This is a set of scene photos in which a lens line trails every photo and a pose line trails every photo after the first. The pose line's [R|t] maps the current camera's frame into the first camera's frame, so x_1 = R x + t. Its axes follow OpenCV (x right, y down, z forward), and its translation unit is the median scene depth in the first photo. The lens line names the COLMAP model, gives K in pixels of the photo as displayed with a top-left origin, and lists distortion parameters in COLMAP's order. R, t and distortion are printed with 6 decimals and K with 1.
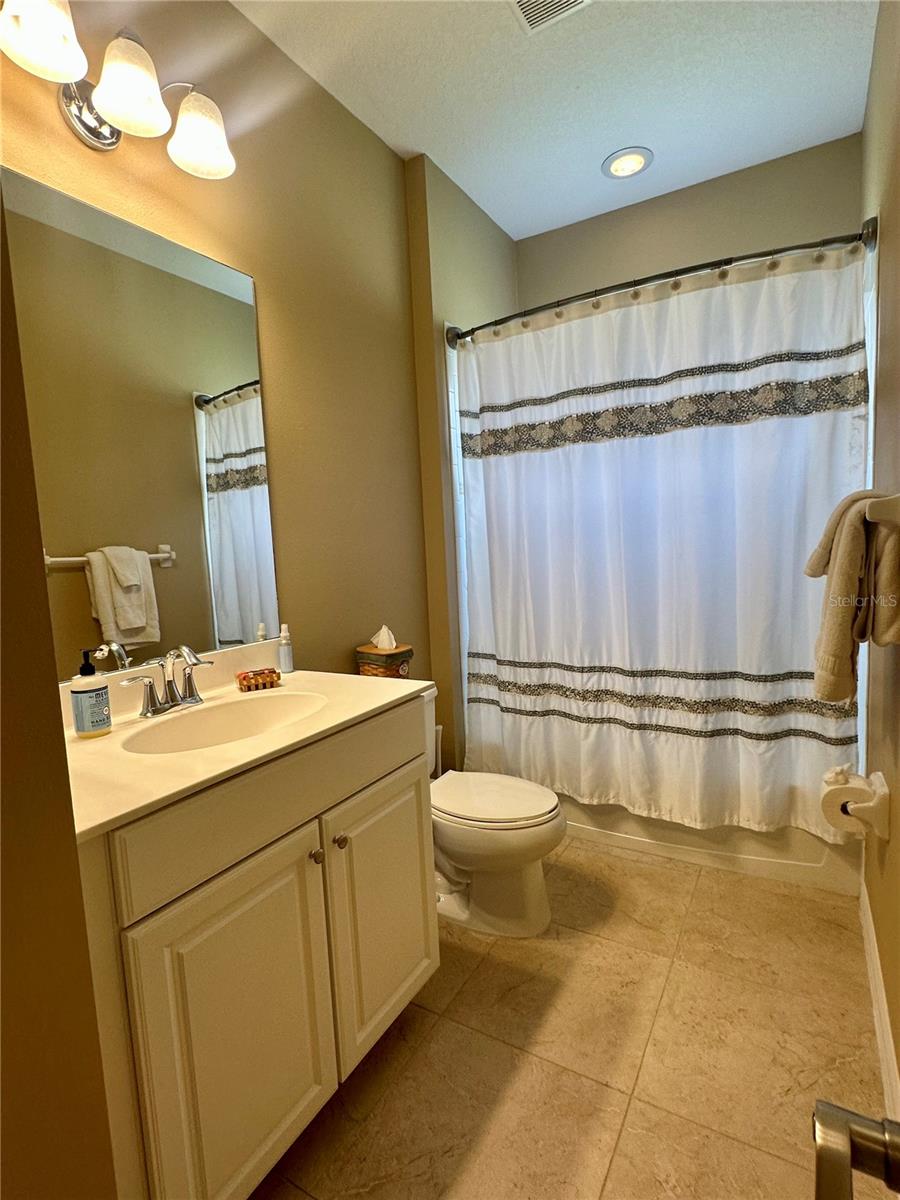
lens RADIAL K [[612.2, 0, 454.0], [0, 612.2, 600.6], [0, 0, 1]] dist [-0.000160, -0.000500]
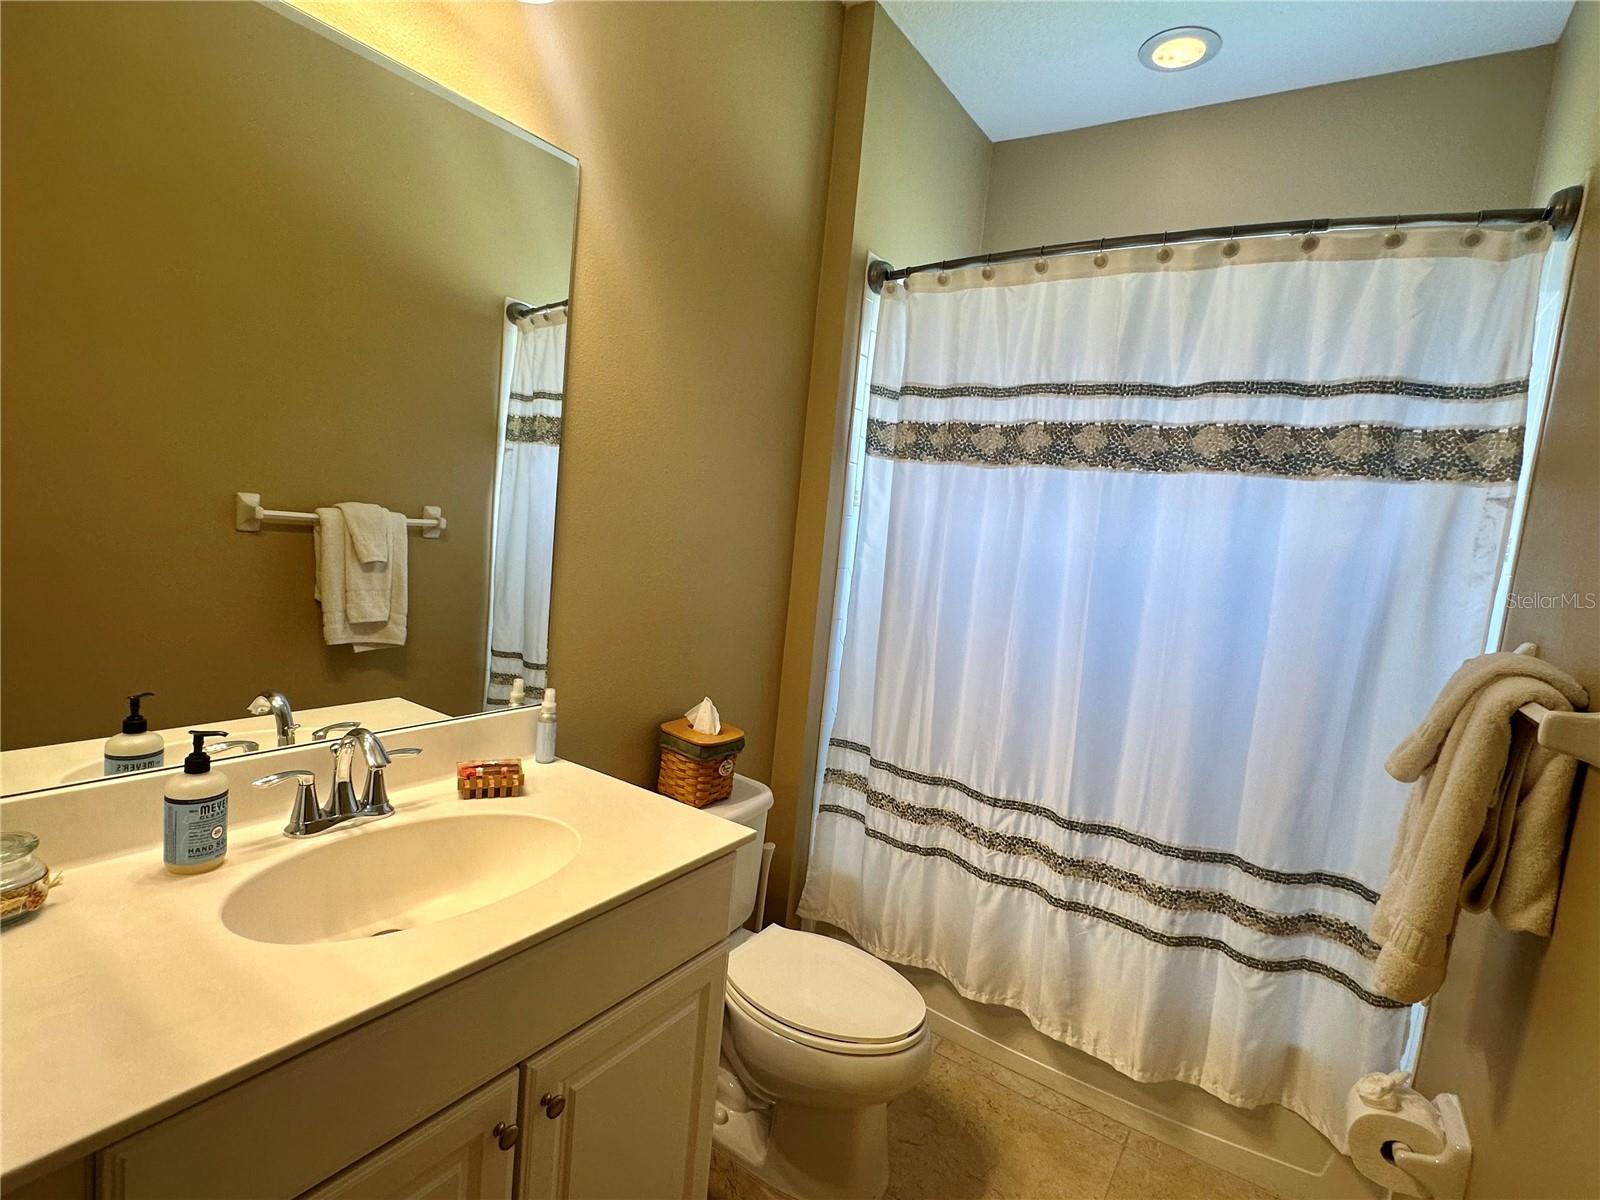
lens RADIAL K [[816.2, 0, 800.9], [0, 816.2, 599.0], [0, 0, 1]] dist [-0.000160, -0.000500]
pose [[0.987529, 0.149881, -0.048195, 0.012793], [-0.149597, 0.988702, 0.009456, -0.085637], [0.049068, -0.002128, 0.998793, 0.112871]]
